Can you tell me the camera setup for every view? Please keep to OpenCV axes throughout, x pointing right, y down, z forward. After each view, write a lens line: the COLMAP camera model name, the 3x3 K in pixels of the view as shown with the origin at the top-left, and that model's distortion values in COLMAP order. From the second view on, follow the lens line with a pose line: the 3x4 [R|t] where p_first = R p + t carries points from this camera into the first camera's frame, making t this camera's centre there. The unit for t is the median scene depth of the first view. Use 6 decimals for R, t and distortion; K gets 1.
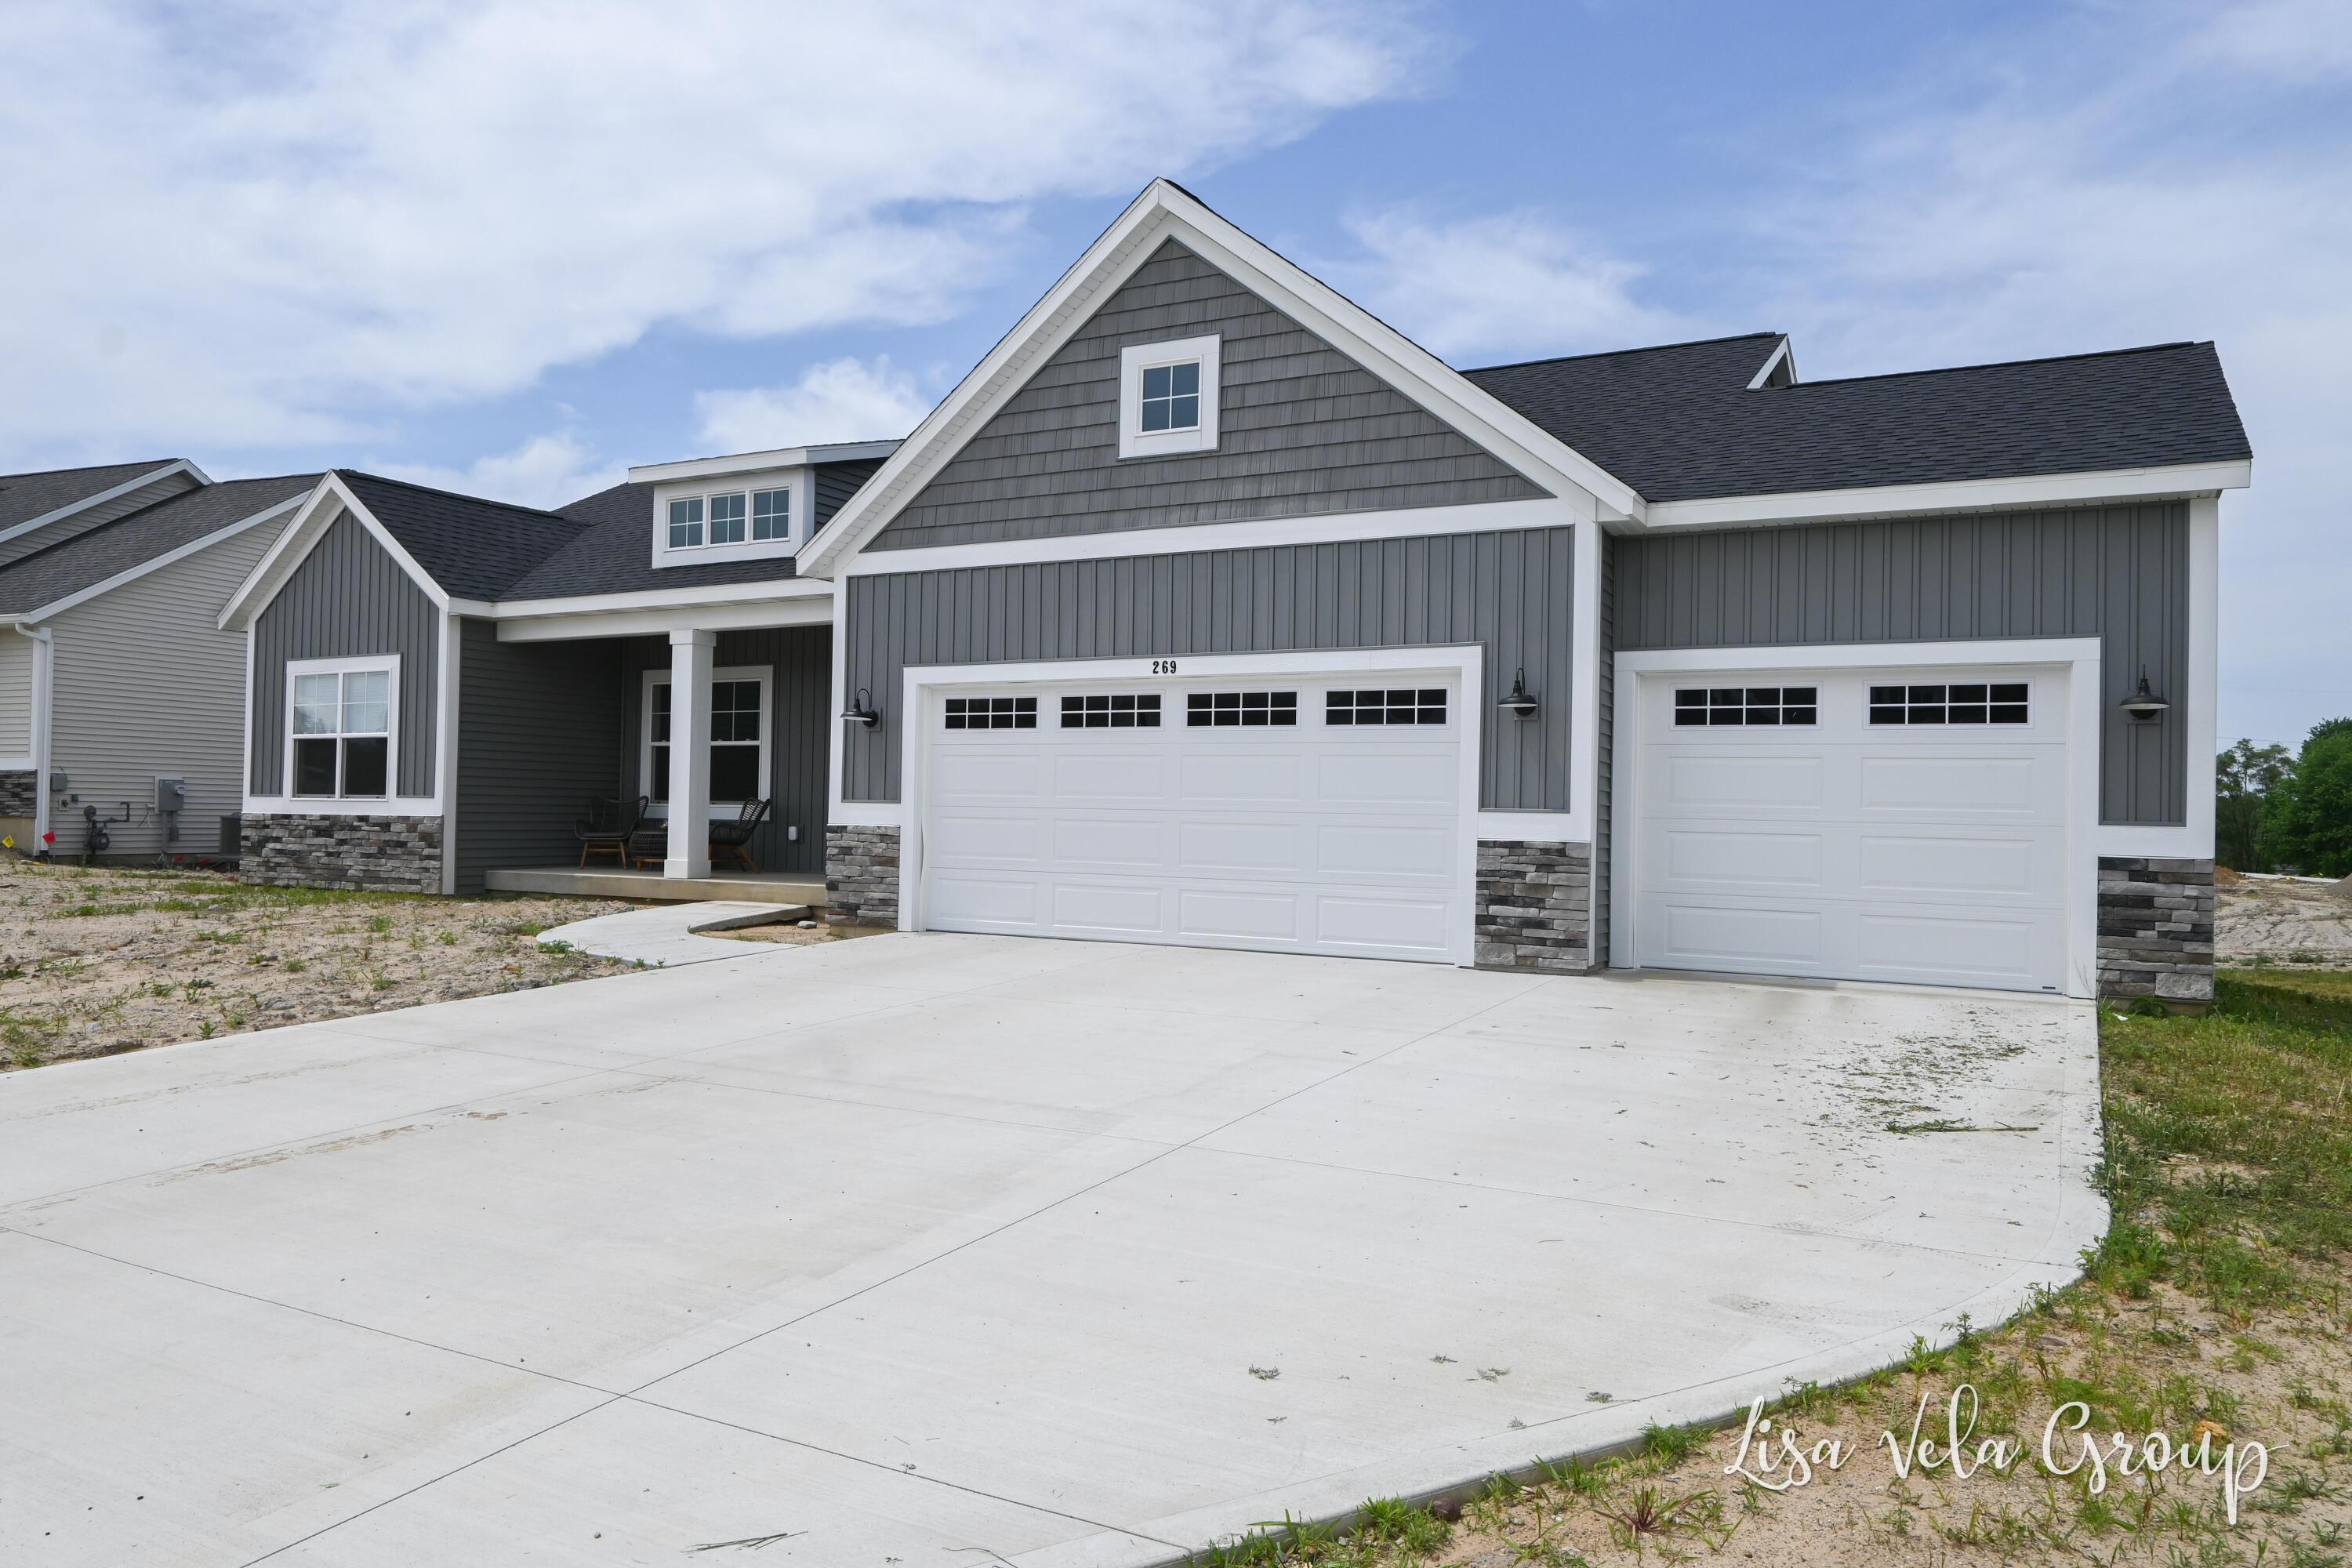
lens RADIAL K [[1604.9, 0, 1173.6], [0, 1604.9, 800.1], [0, 0, 1]] dist [-0.006117, -0.001025]
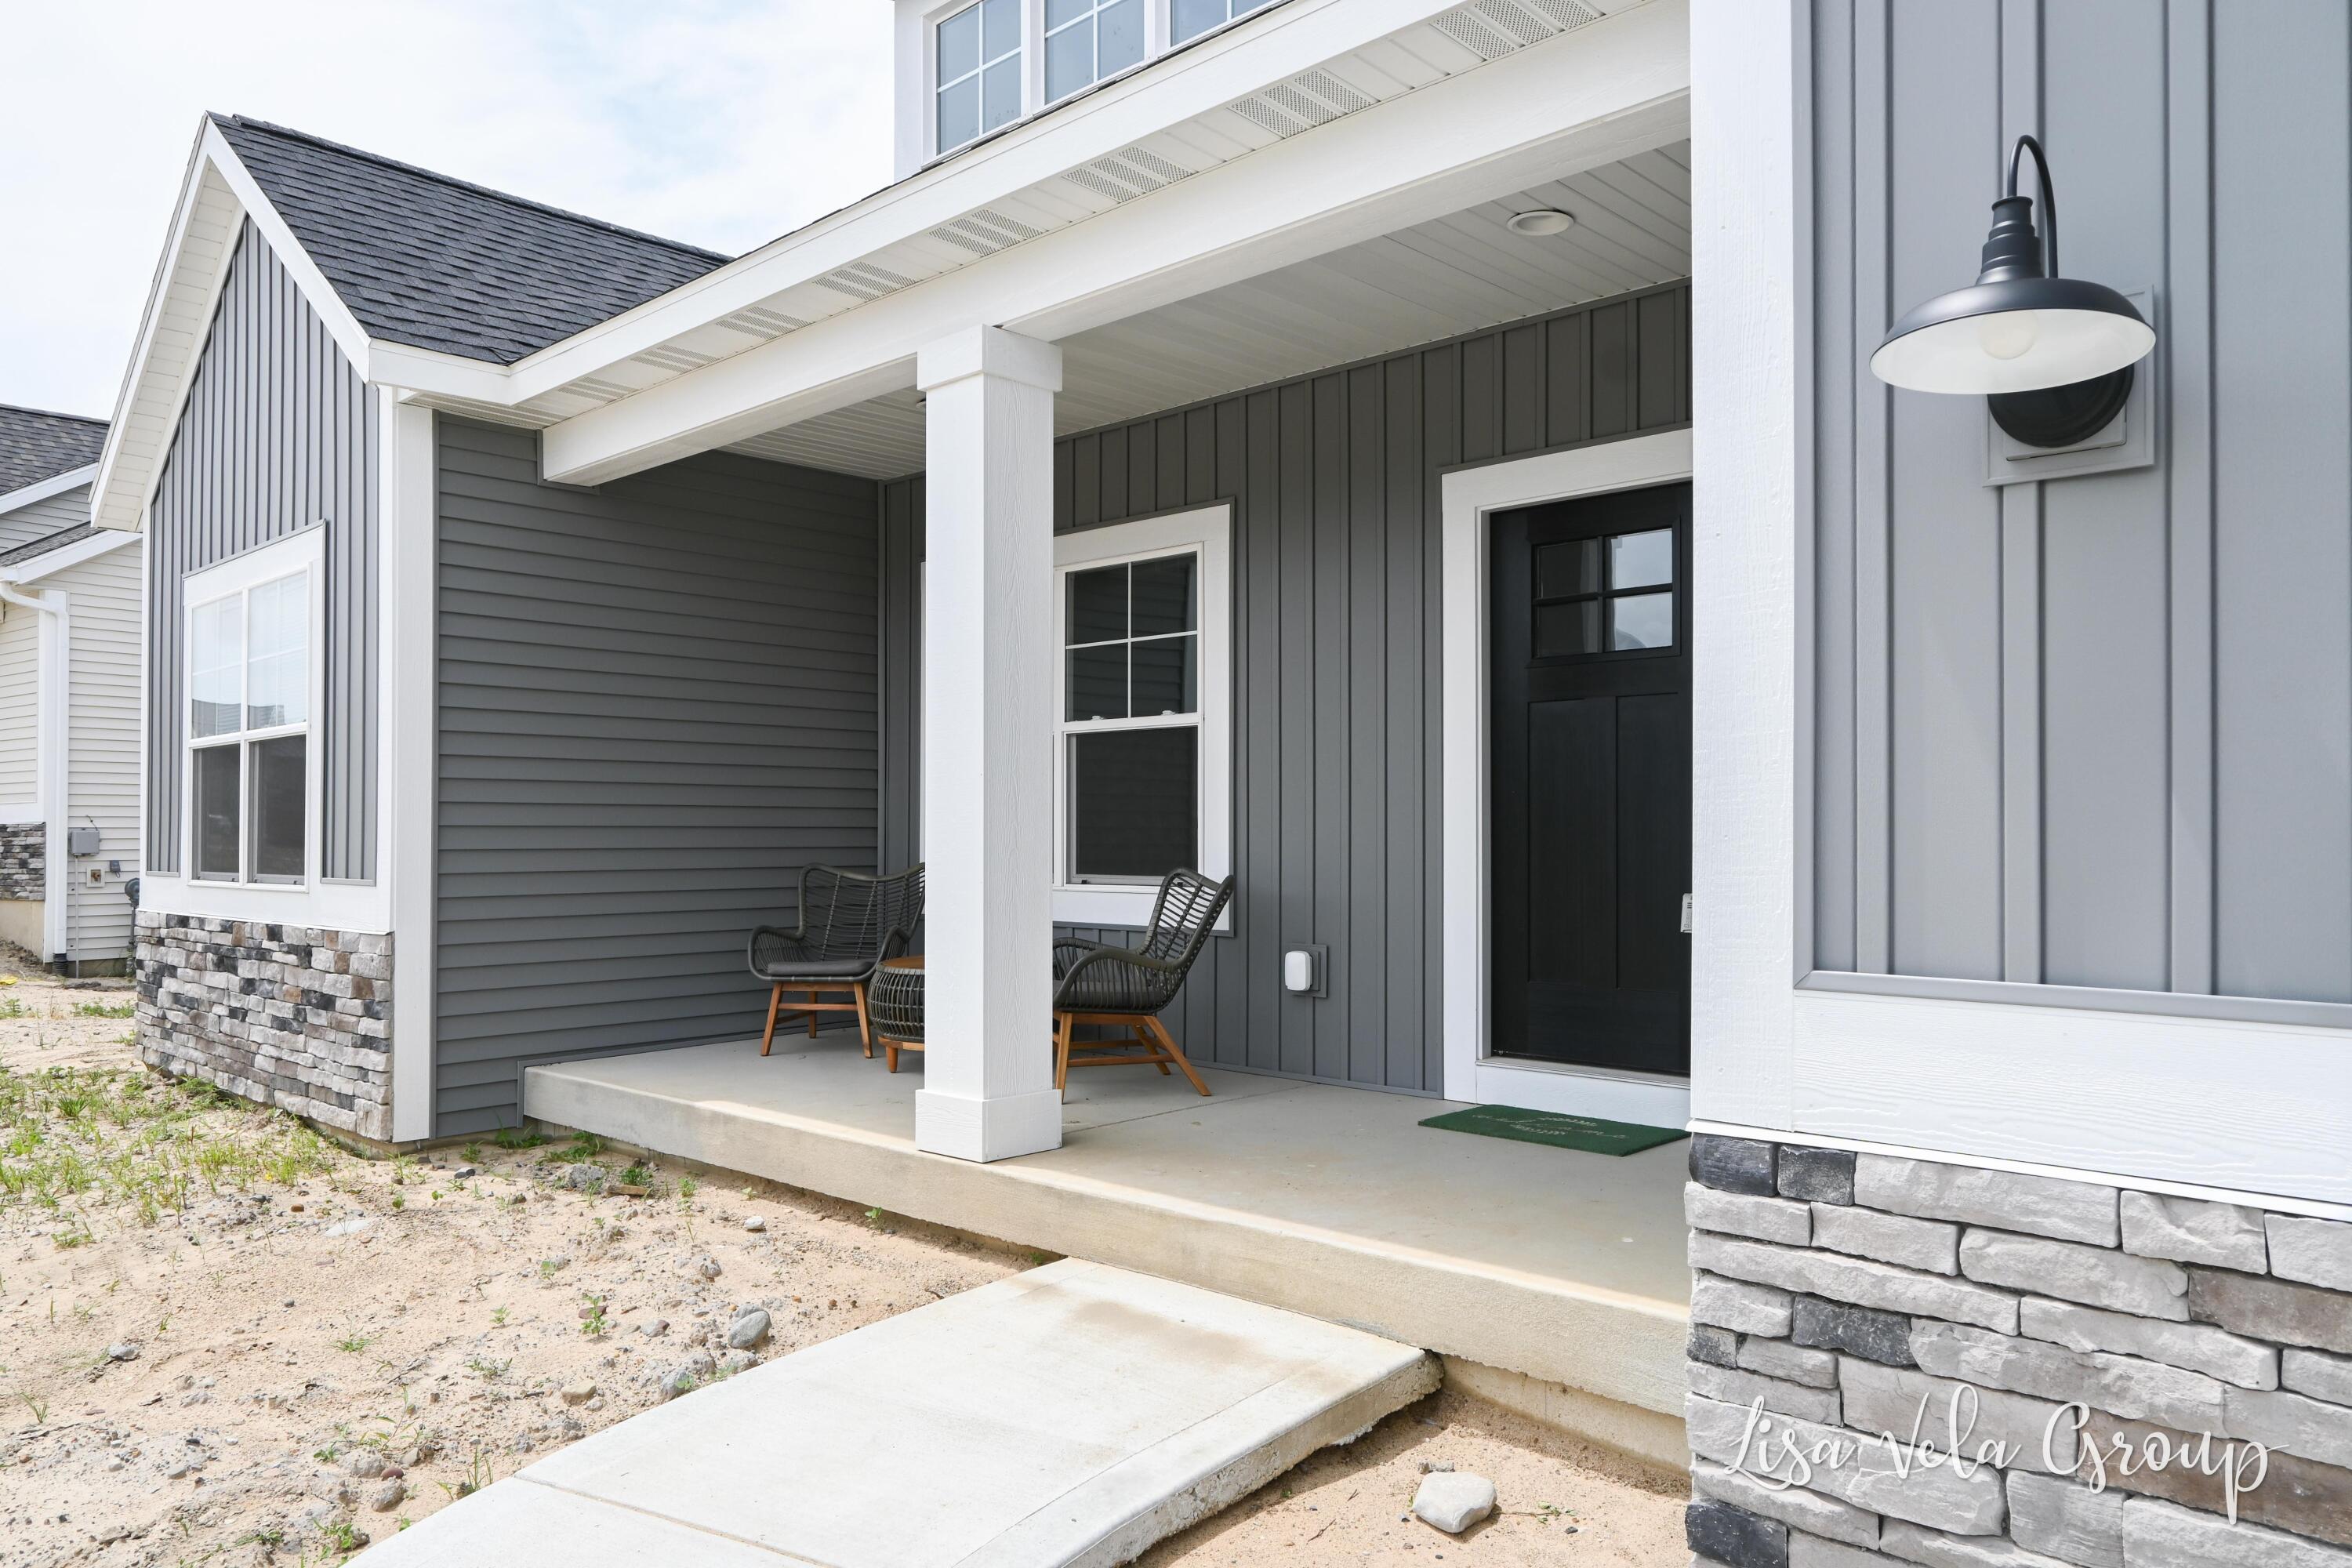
lens RADIAL K [[1604.9, 0, 1173.6], [0, 1604.9, 800.1], [0, 0, 1]] dist [-0.006117, -0.001025]
pose [[0.967883, -0.024492, -0.250204, -0.180516], [0.021530, 0.999662, -0.014571, -0.012121], [0.250476, 0.008716, 0.968084, 0.674763]]
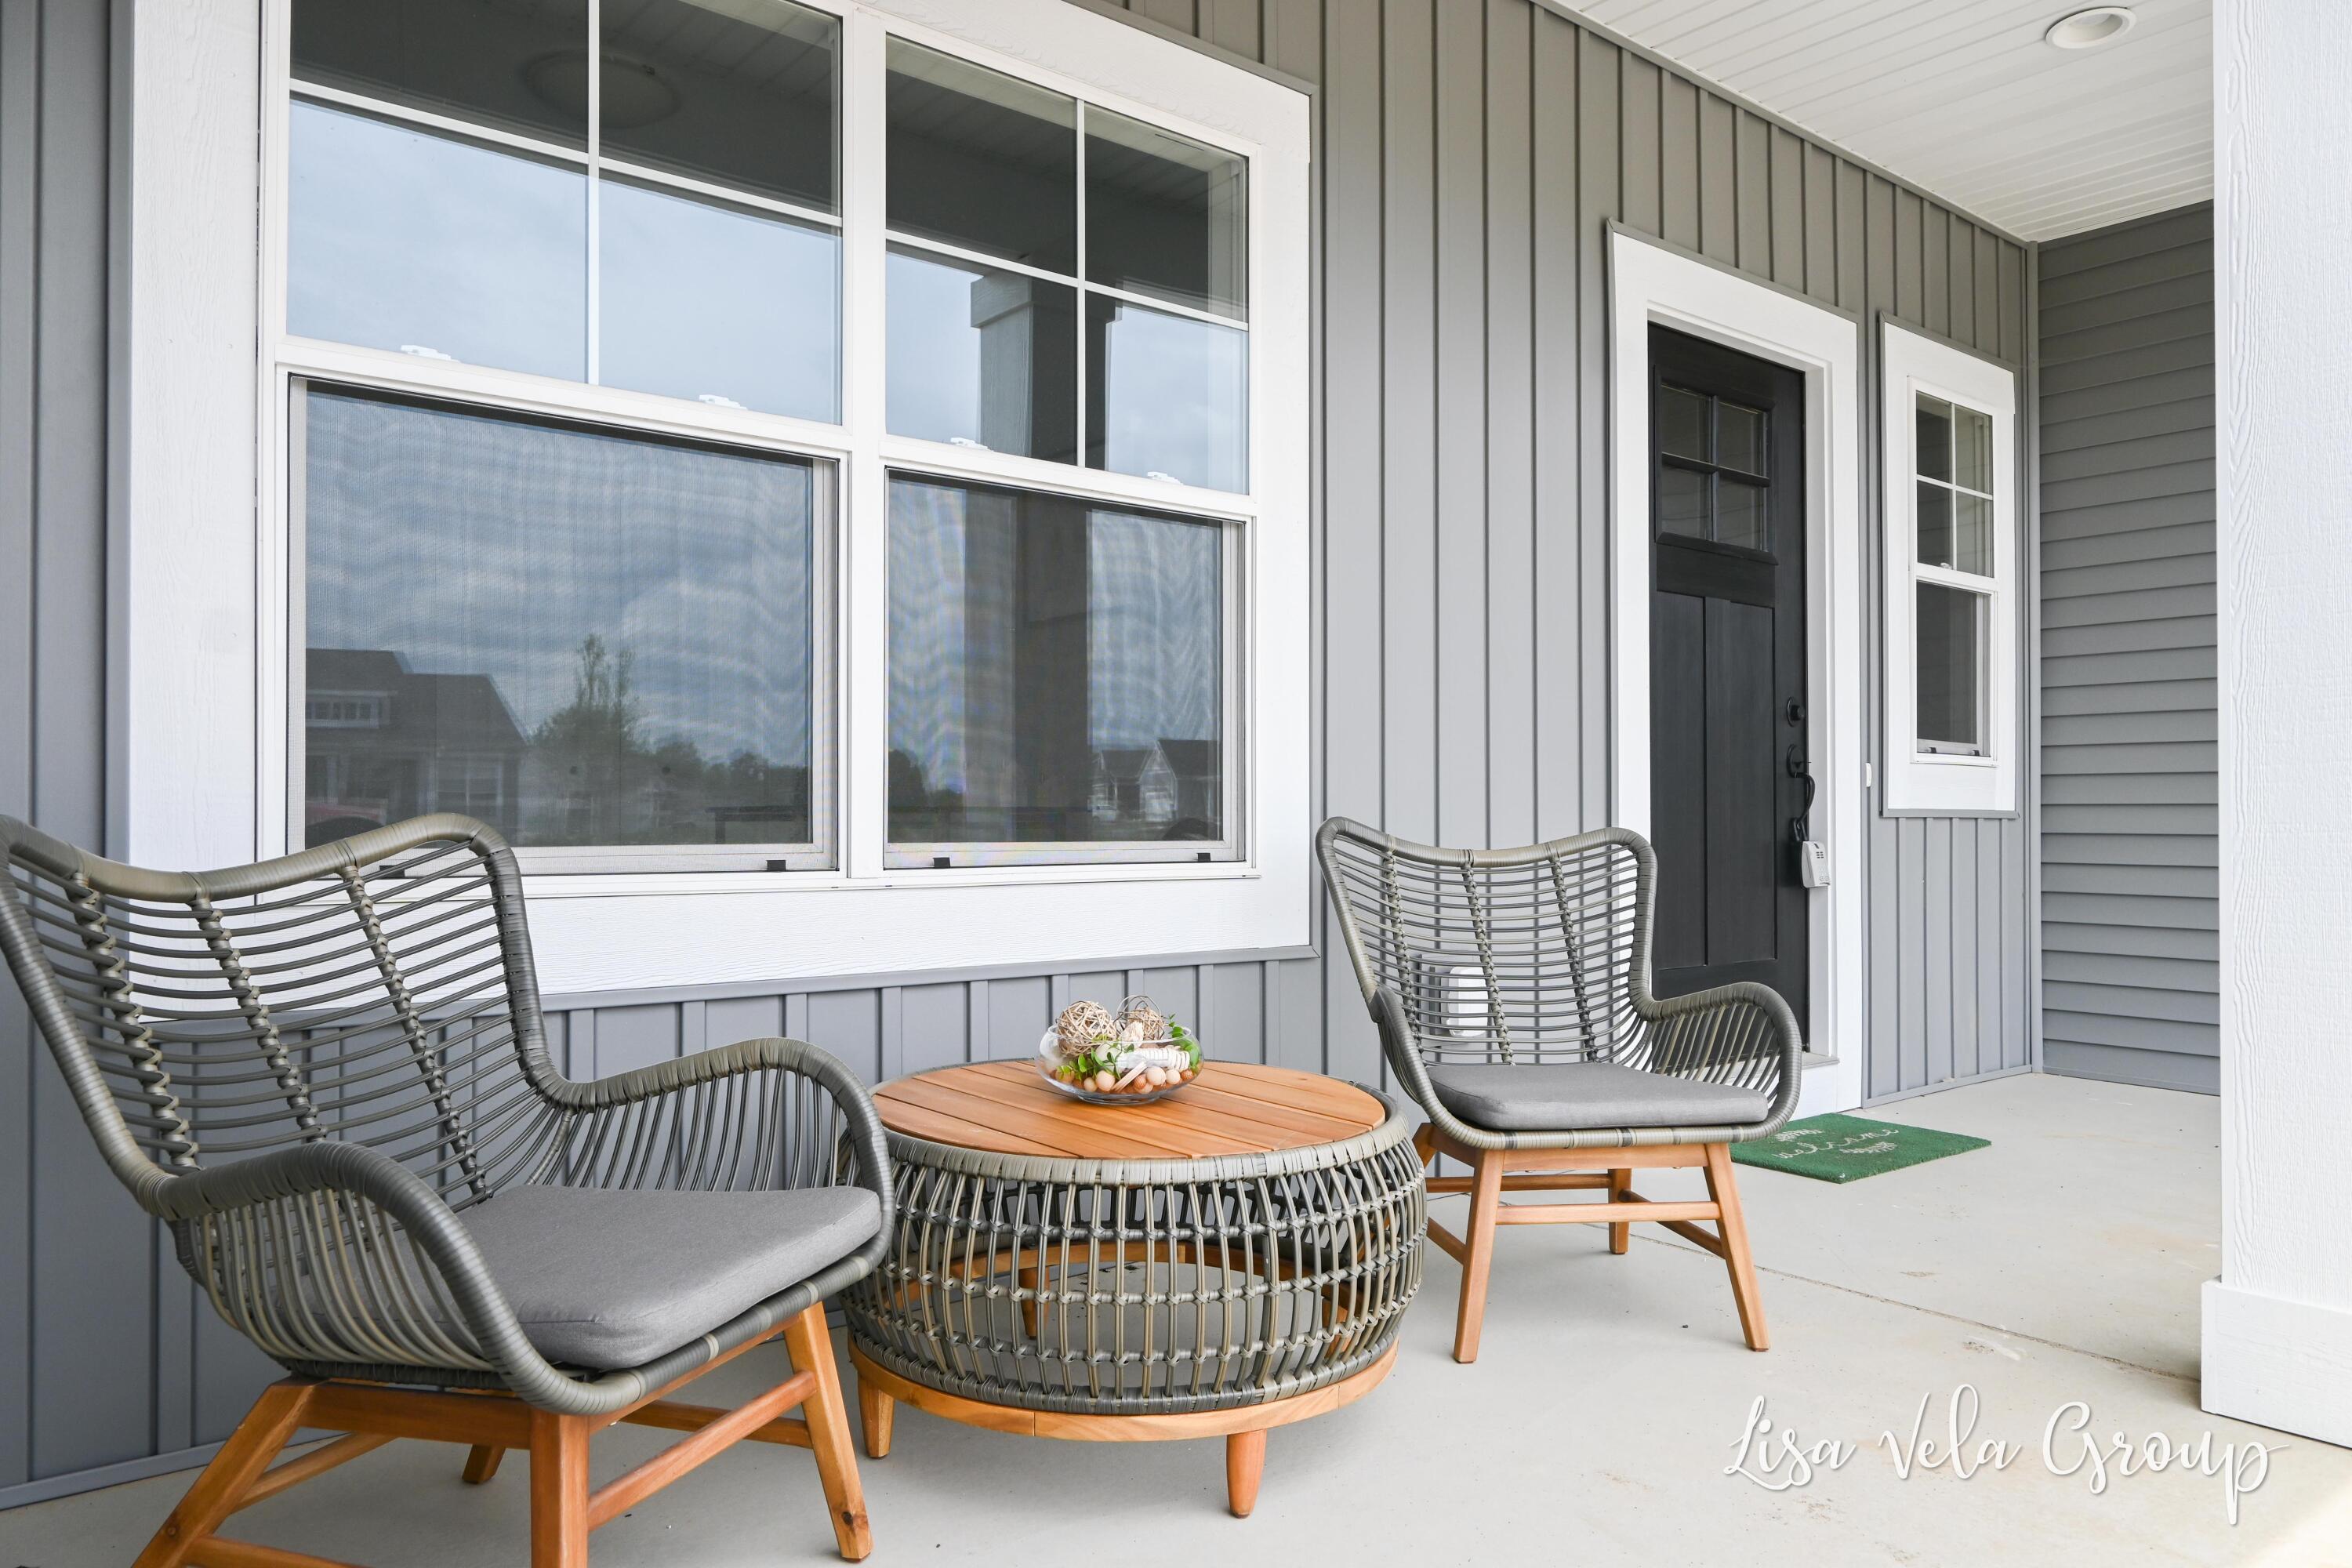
lens RADIAL K [[1638.6, 0, 1152.5], [0, 1638.6, 798.7], [0, 0, 1]] dist [0.003388, 0.000570]
pose [[0.384736, 0.002040, 0.923024, -0.448357], [-0.001689, 0.999997, -0.001506, -0.003810], [-0.923025, -0.000980, 0.384738, 0.989561]]
